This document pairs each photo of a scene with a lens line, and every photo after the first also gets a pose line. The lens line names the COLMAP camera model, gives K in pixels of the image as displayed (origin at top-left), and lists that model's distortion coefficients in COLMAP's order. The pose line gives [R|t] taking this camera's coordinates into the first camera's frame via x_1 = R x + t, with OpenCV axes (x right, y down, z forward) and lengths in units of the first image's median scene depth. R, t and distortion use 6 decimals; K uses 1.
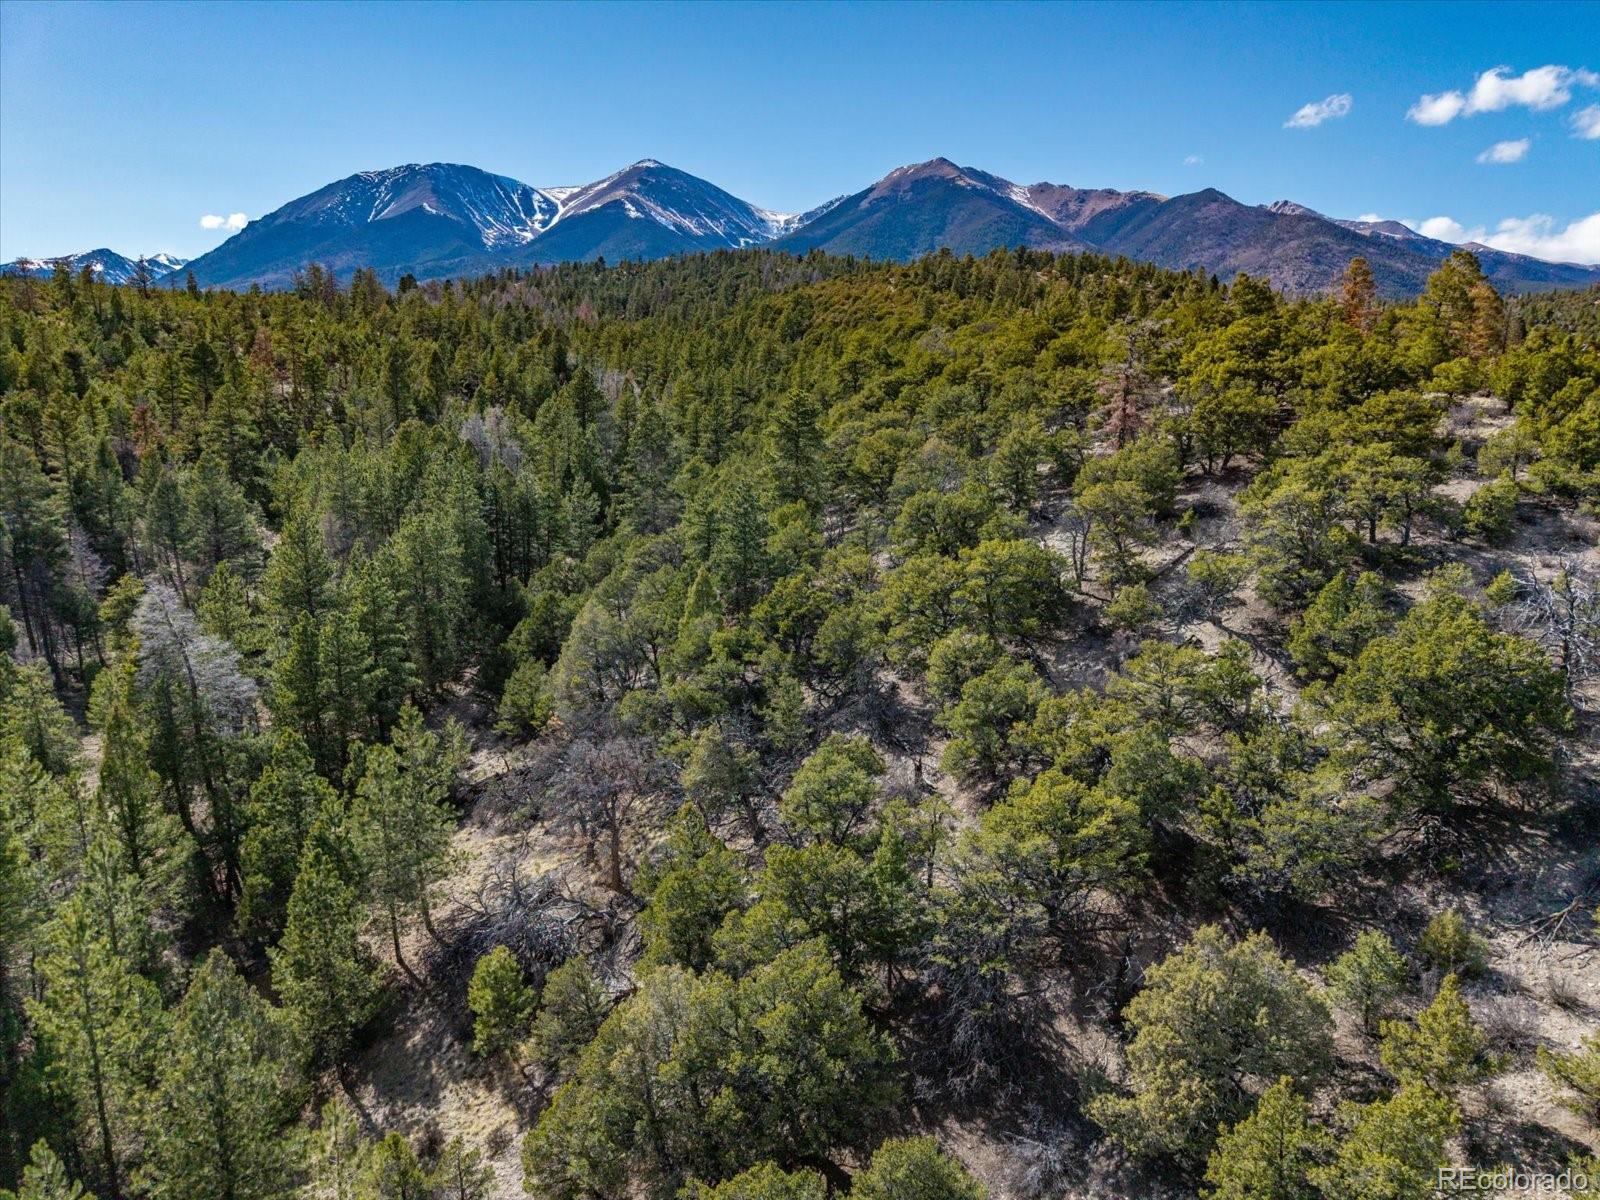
lens RADIAL K [[1057.0, 0, 801.6], [0, 1057.0, 606.8], [0, 0, 1]] dist [0.009916, -0.008656]
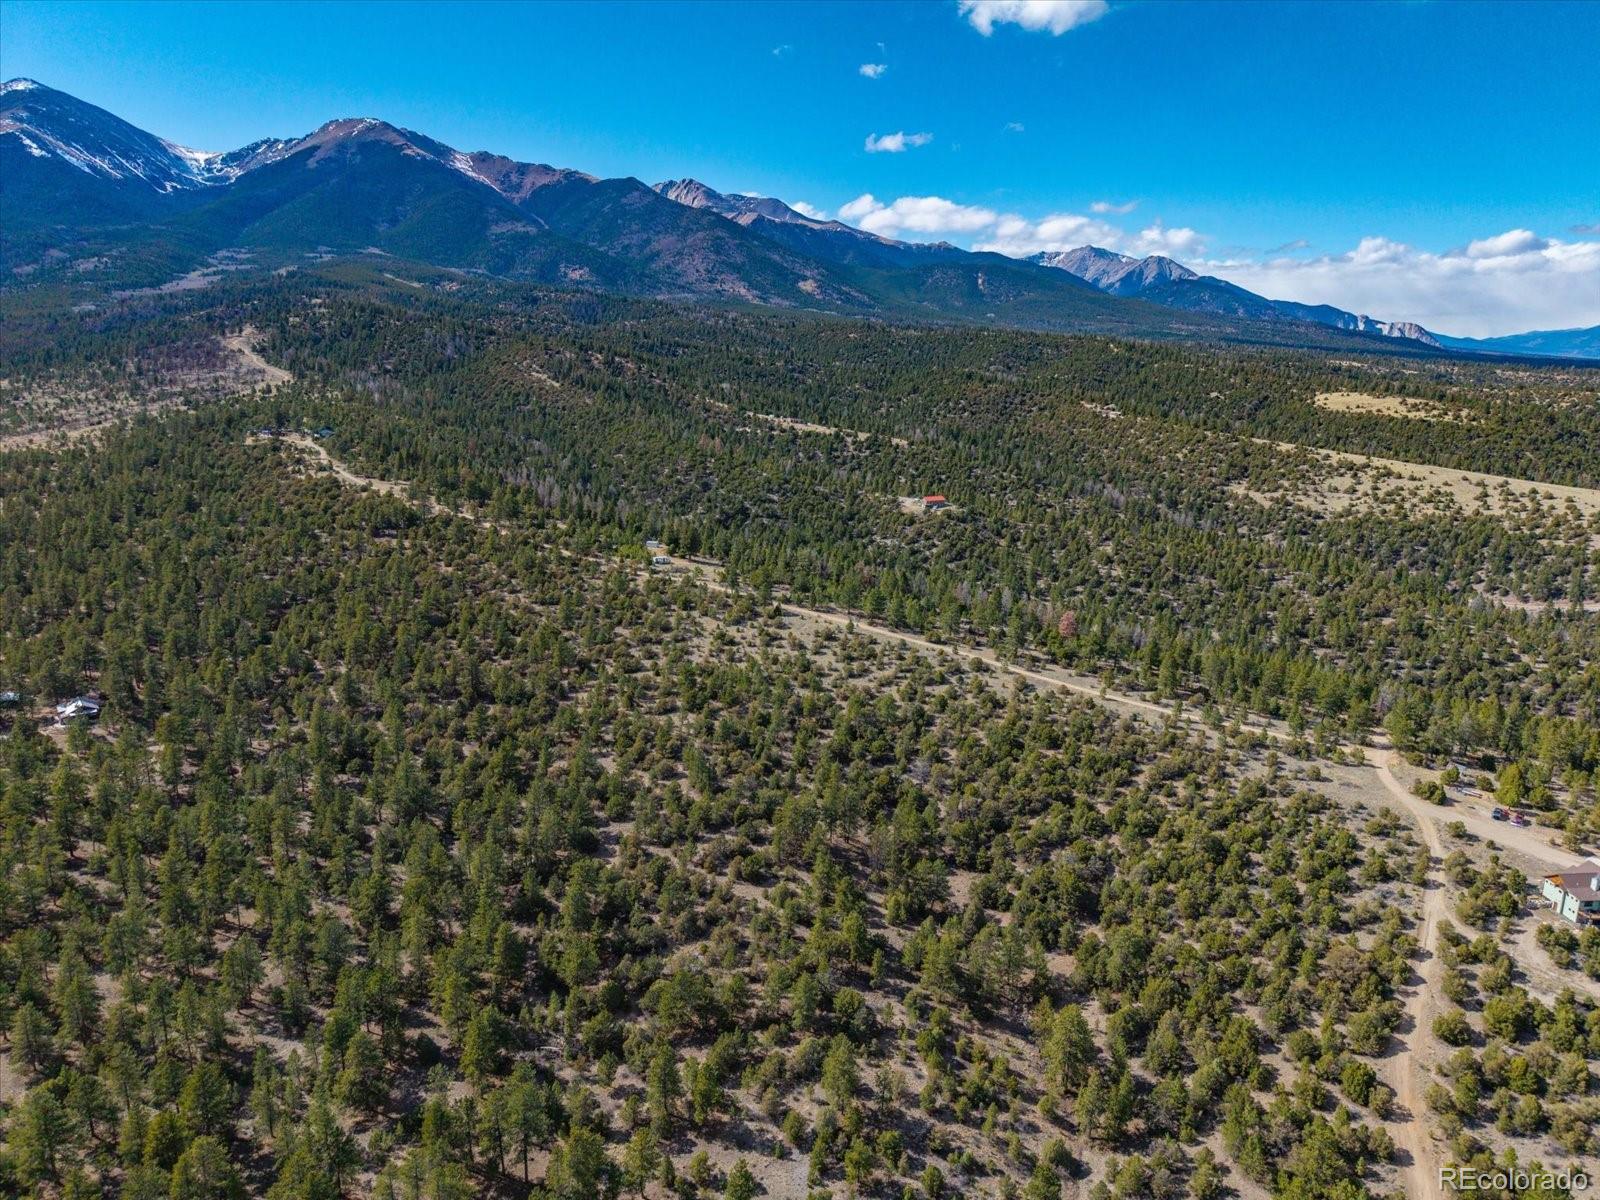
lens RADIAL K [[1057.0, 0, 794.7], [0, 1057.0, 602.1], [0, 0, 1]] dist [0.009916, -0.008656]
pose [[0.877519, -0.111692, 0.466354, -0.049881], [0.087909, 0.993485, 0.072525, 0.006890], [-0.471416, -0.022645, 0.881620, -0.117749]]
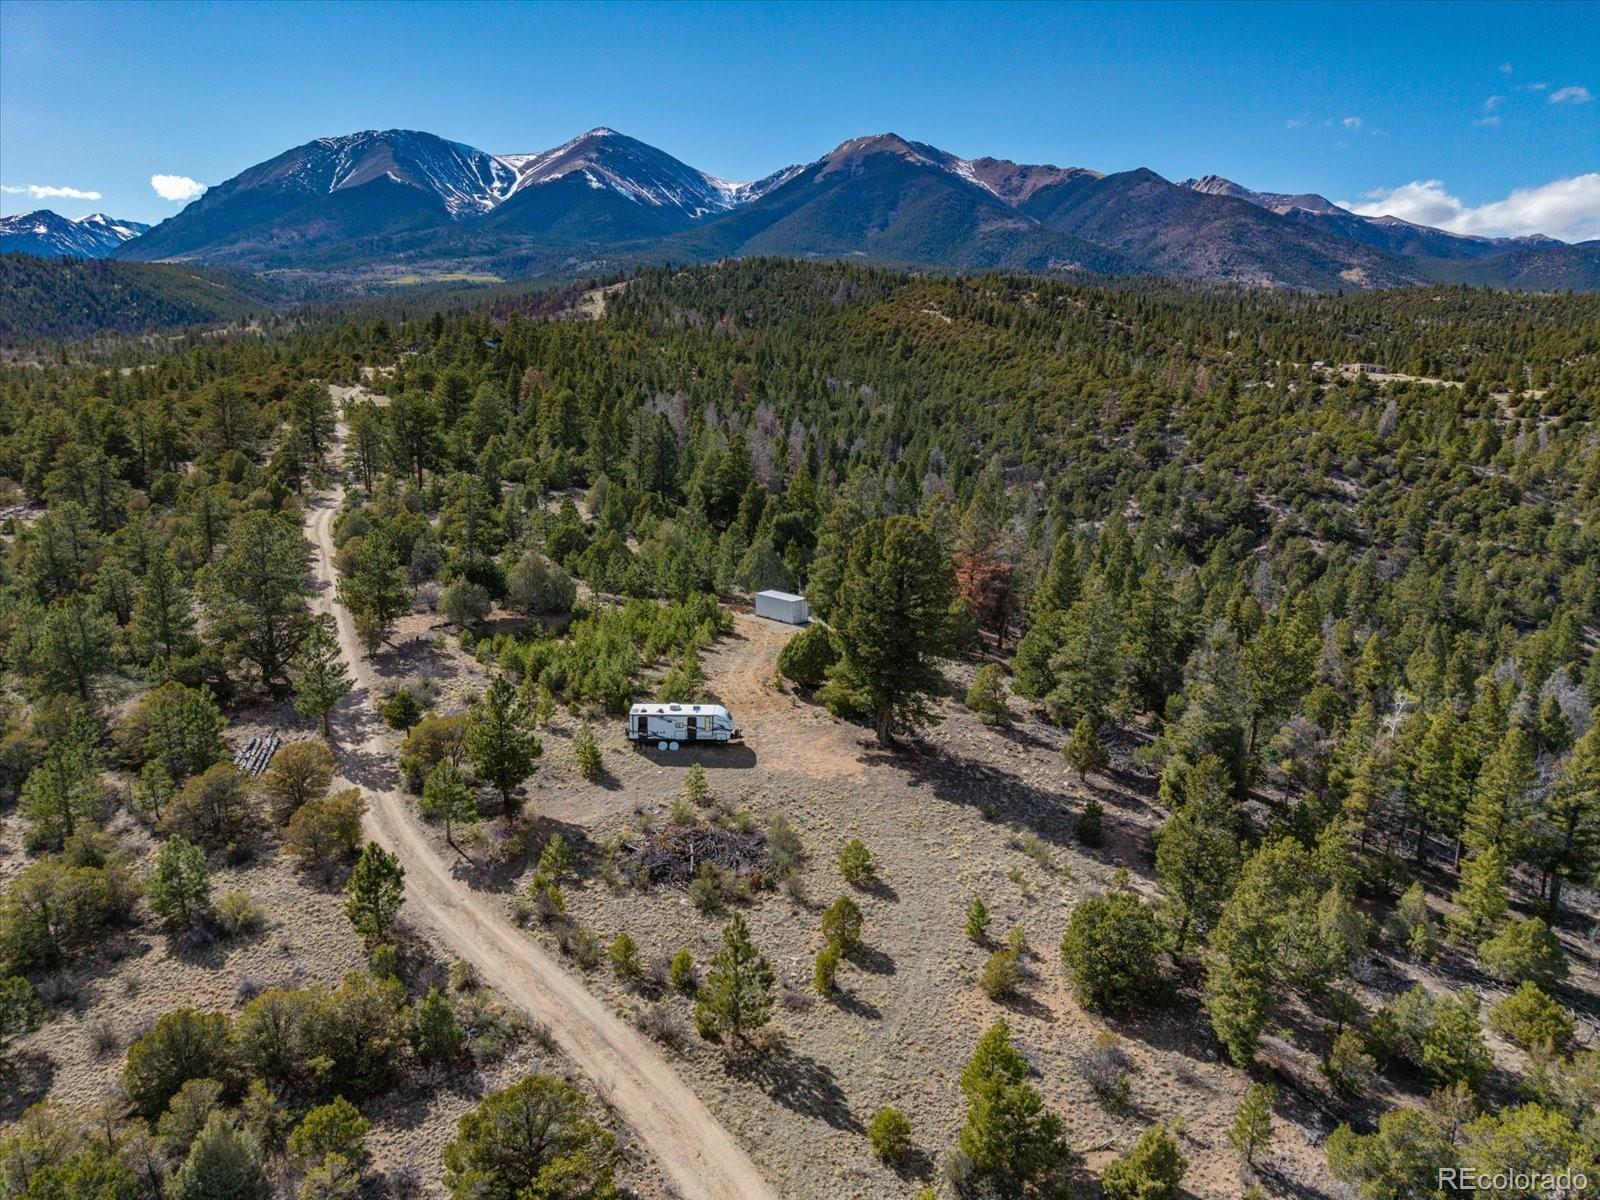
lens RADIAL K [[1057.0, 0, 799.6], [0, 1057.0, 604.9], [0, 0, 1]] dist [0.009916, -0.008656]
pose [[0.998512, -0.010483, 0.053512, -0.017743], [0.008801, 0.999463, 0.031573, 0.006899], [-0.053814, -0.031055, 0.998068, -0.049208]]
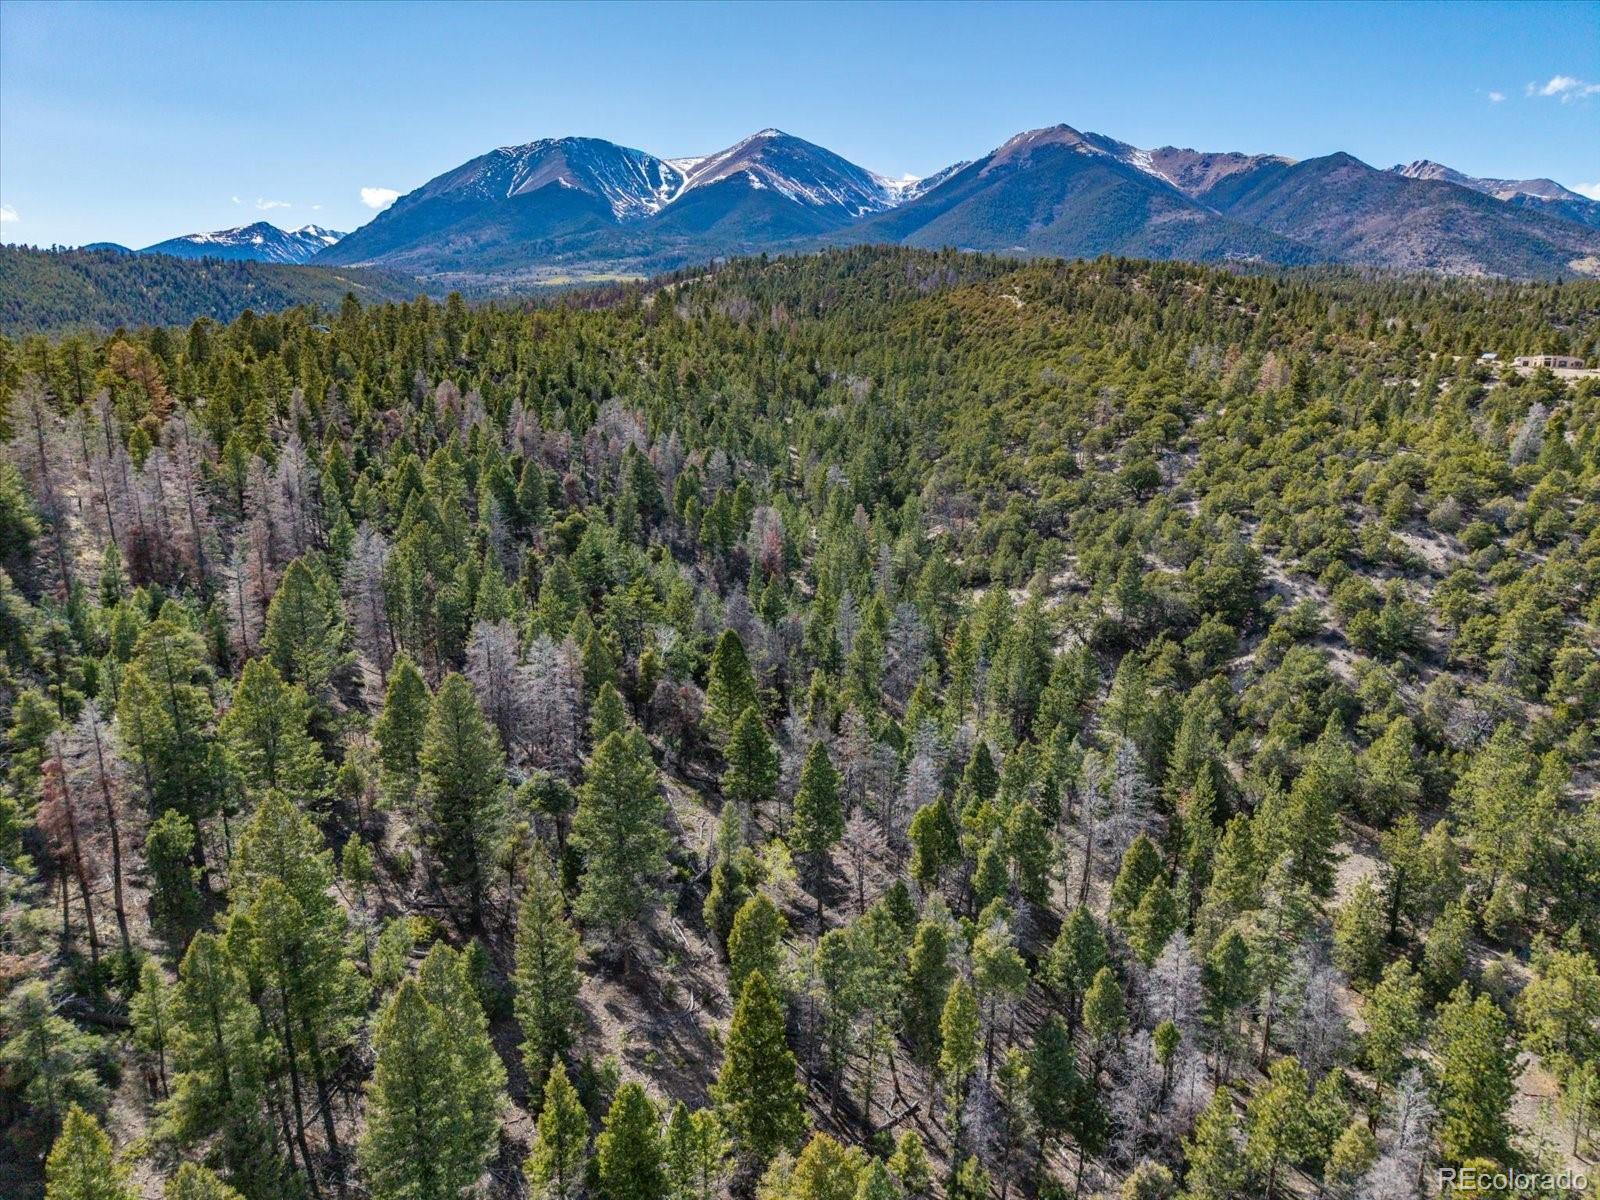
lens RADIAL K [[1057.0, 0, 804.3], [0, 1057.0, 608.3], [0, 0, 1]] dist [0.009916, -0.008656]
pose [[0.995102, 0.025243, -0.095579, -0.003855], [-0.022075, 0.999176, 0.034060, 0.004171], [0.096360, -0.031784, 0.994839, -0.031544]]
